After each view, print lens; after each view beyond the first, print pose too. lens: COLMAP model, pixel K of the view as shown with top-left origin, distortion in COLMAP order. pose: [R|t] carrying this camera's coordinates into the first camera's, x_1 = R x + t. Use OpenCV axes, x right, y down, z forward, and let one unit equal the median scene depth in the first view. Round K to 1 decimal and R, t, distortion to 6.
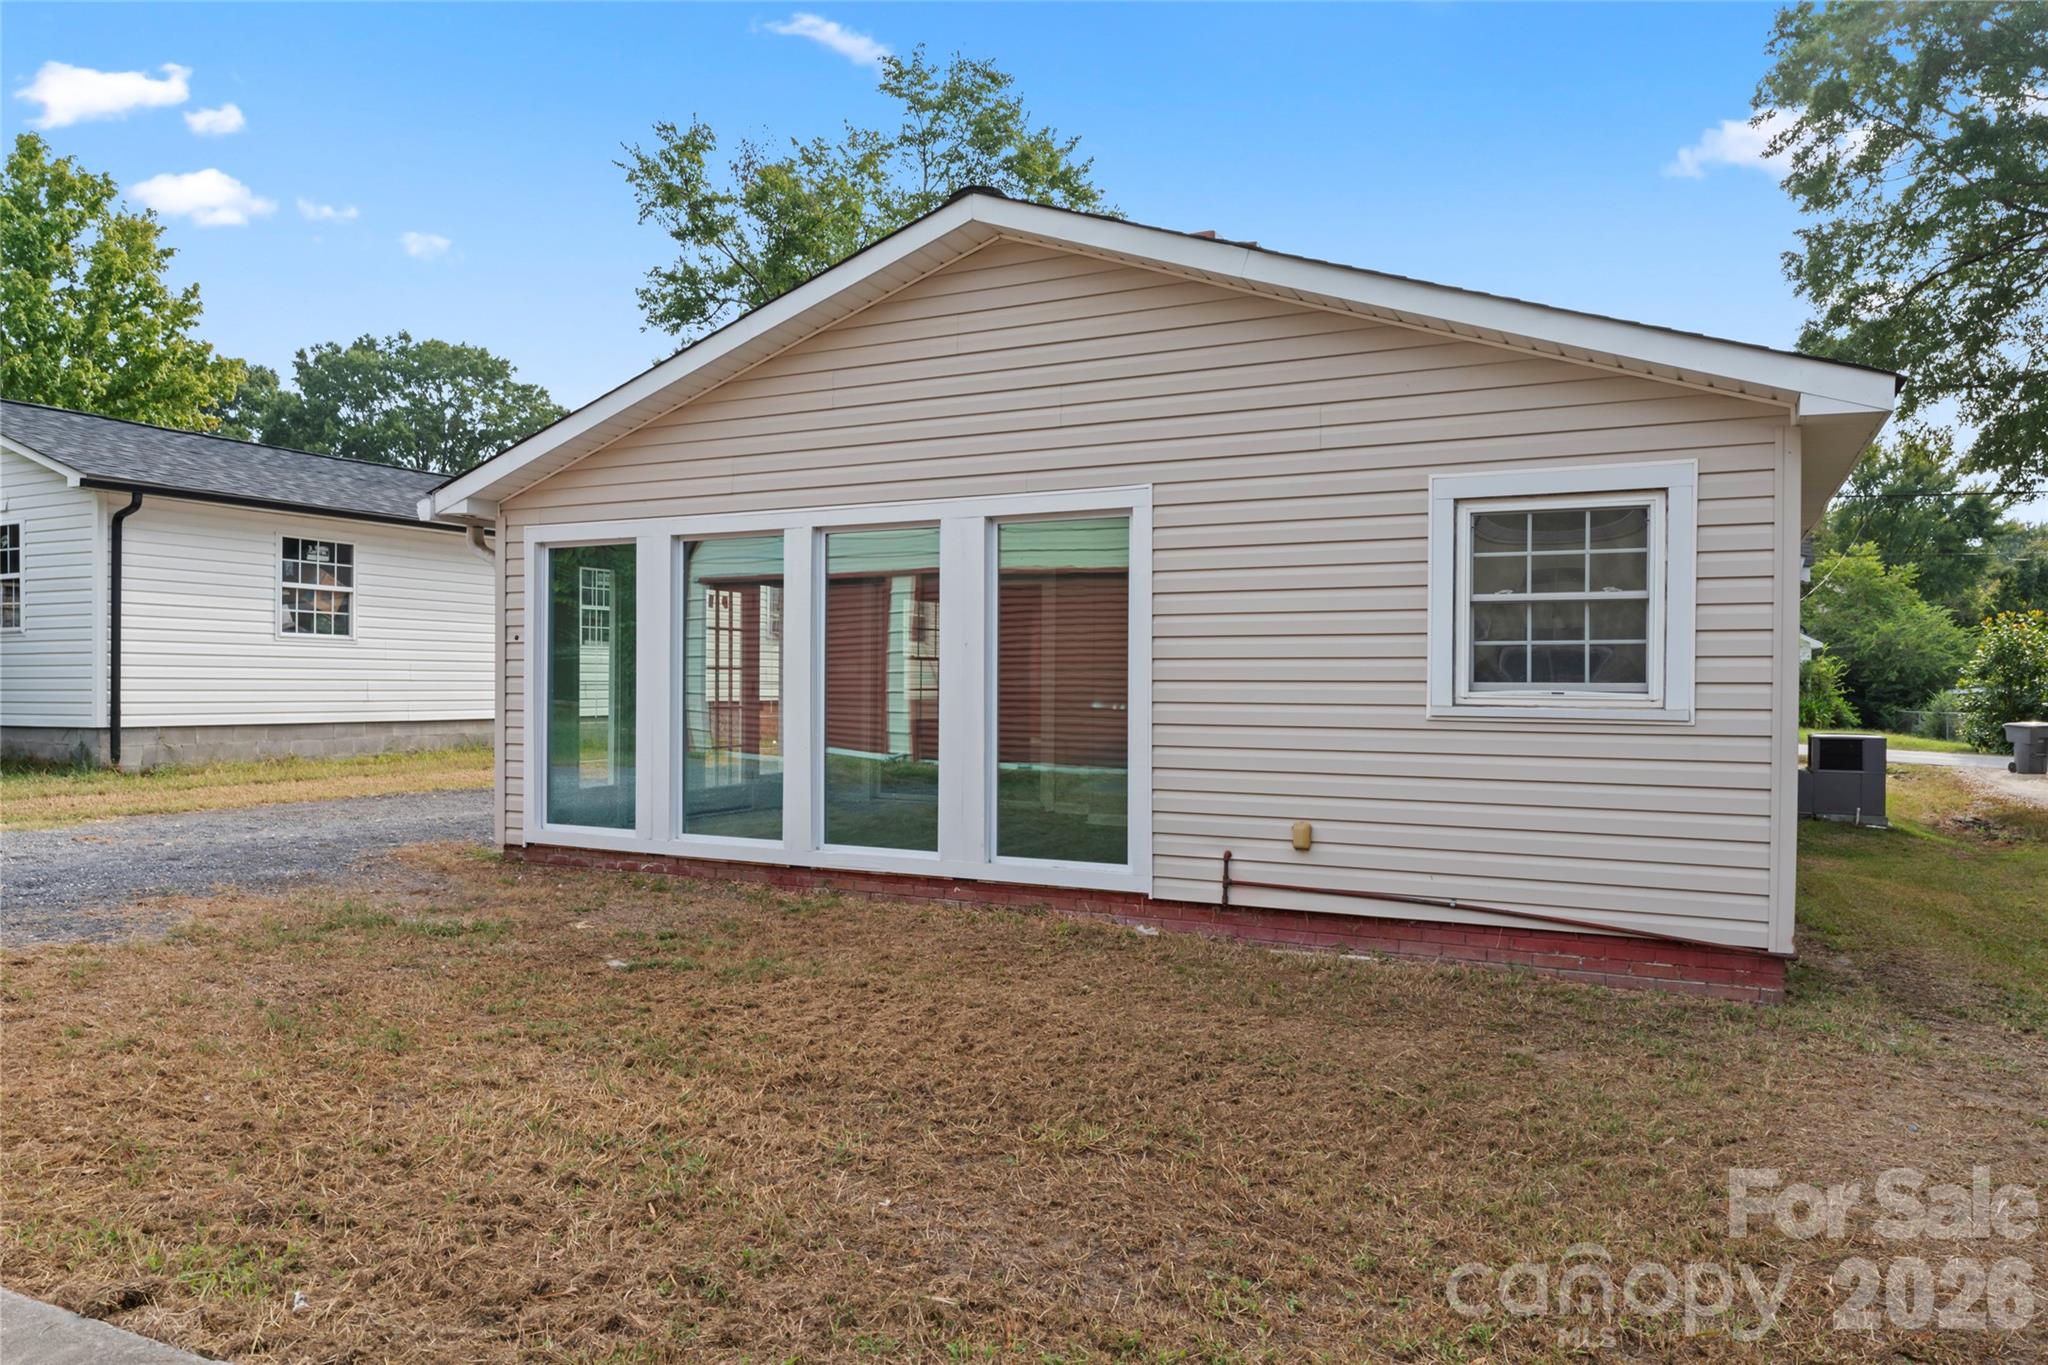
lens RADIAL K [[1350.6, 0, 1016.0], [0, 1350.6, 689.9], [0, 0, 1]] dist [-0.001584, 0.000440]
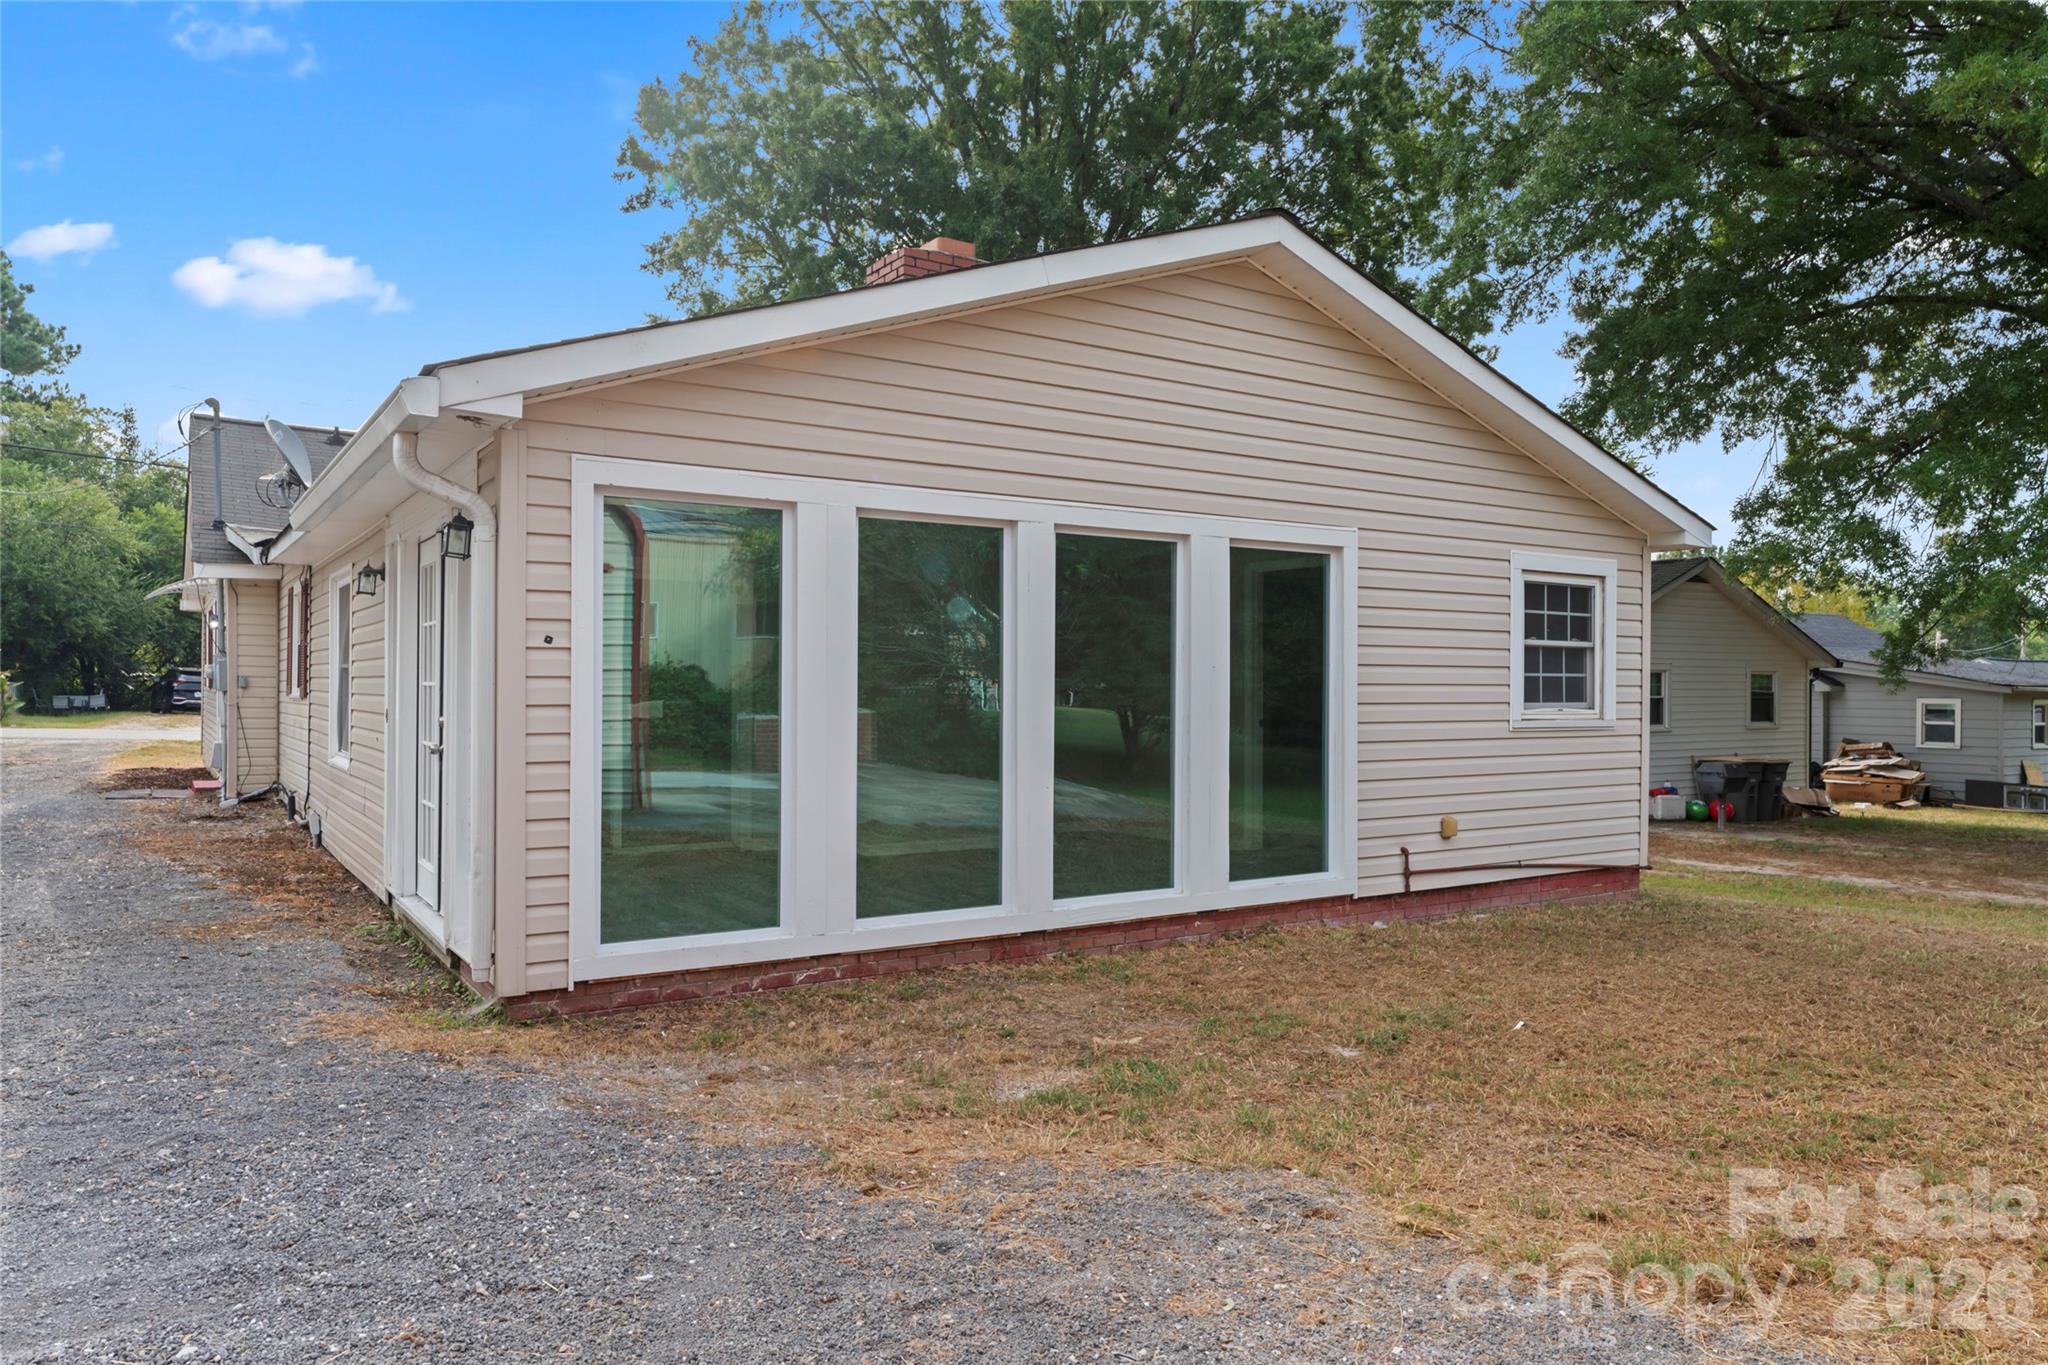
lens RADIAL K [[1350.6, 0, 1030.4], [0, 1350.6, 676.1], [0, 0, 1]] dist [-0.001584, 0.000440]
pose [[0.495887, 0.003359, 0.868381, -0.992187], [0.003030, 0.999980, -0.005599, -0.023859], [-0.868382, 0.005407, 0.495867, 0.667854]]
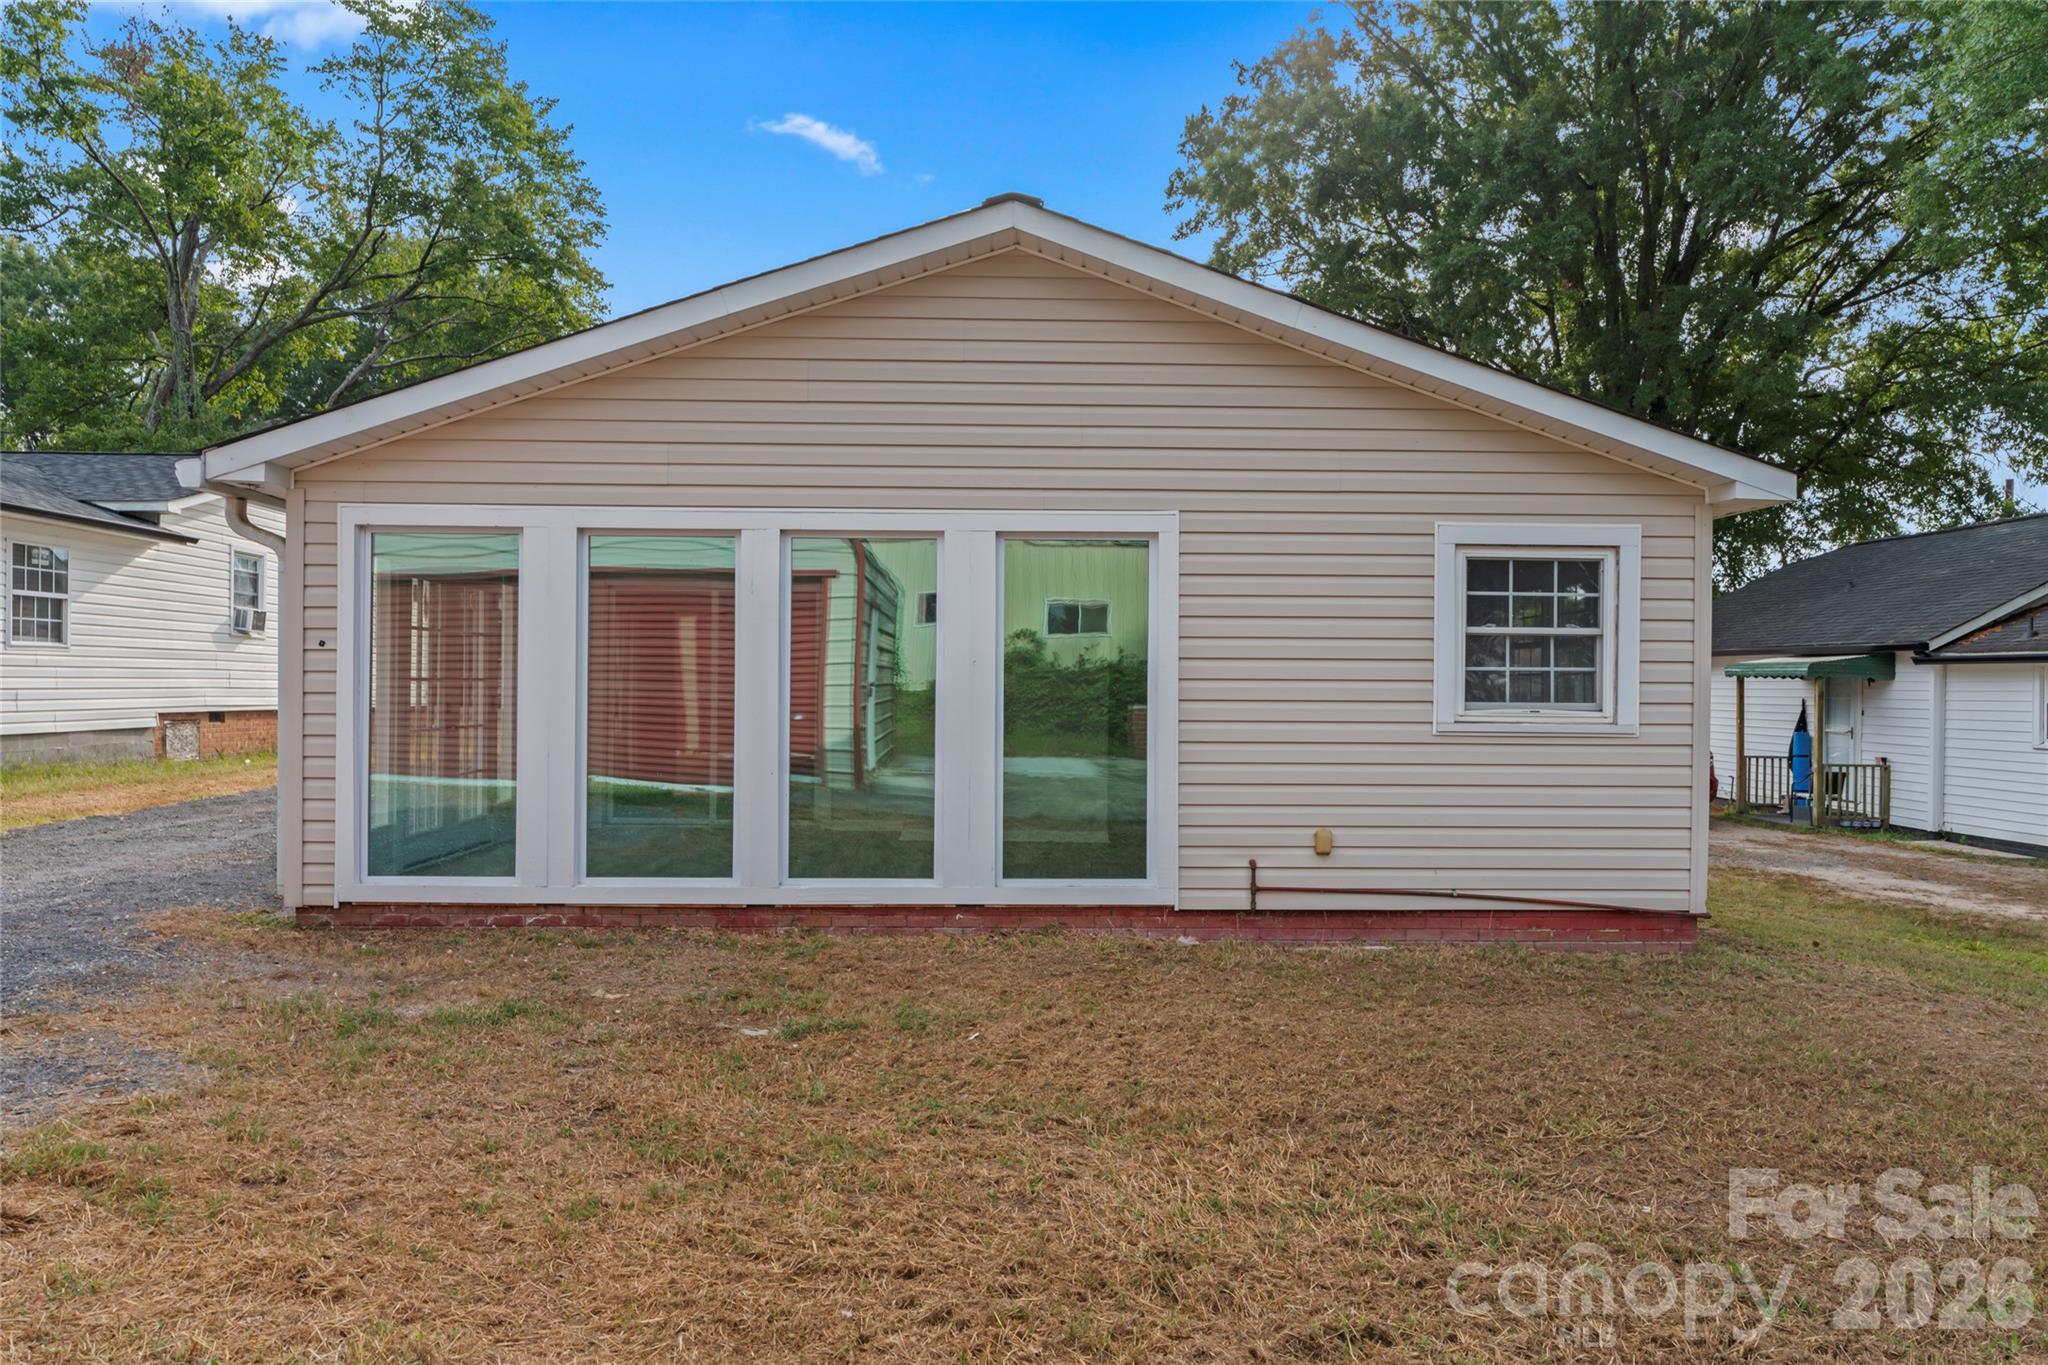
lens RADIAL K [[1350.6, 0, 1024.0], [0, 1350.6, 684.4], [0, 0, 1]] dist [-0.001584, 0.000440]
pose [[0.878138, 0.002121, 0.478402, -0.493109], [0.000045, 0.999990, -0.004516, -0.014044], [-0.478407, 0.003987, 0.878129, 0.141427]]
